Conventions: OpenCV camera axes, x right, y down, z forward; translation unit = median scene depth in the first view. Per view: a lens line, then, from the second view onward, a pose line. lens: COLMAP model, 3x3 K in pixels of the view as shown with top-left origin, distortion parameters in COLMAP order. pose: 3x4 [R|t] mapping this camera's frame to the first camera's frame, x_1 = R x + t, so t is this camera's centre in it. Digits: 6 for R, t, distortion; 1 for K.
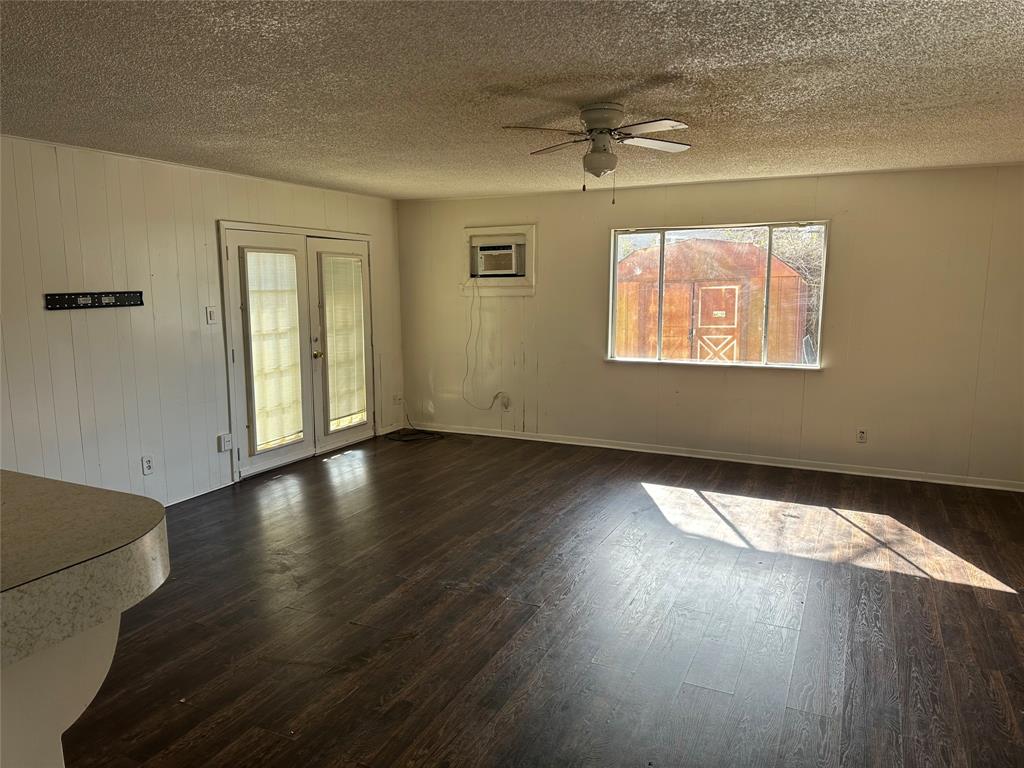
lens RADIAL K [[706.7, 0, 512.0], [0, 706.7, 384.0], [0, 0, 1]] dist [0.114604, -0.127845]
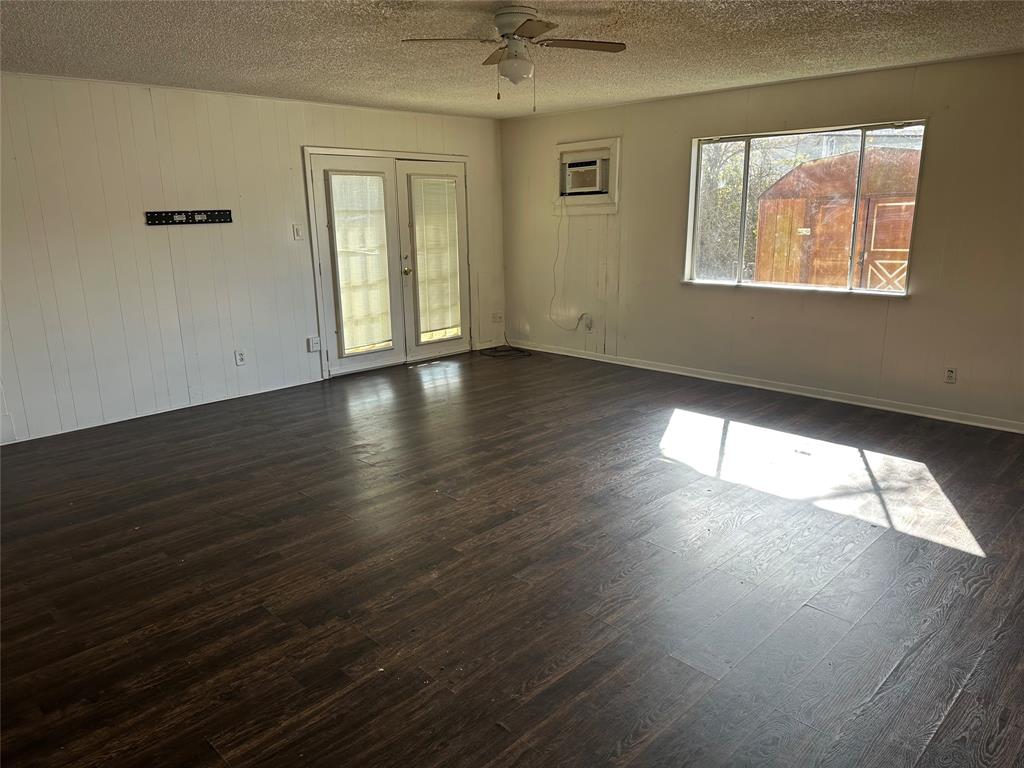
lens RADIAL K [[712.8, 0, 512.0], [0, 712.8, 384.0], [0, 0, 1]] dist [0.059336, -0.002560]
pose [[0.939197, 0.070659, -0.336029, 0.255644], [-0.037659, 0.993892, 0.103735, 0.011222], [0.341306, -0.084773, 0.936122, 0.016051]]
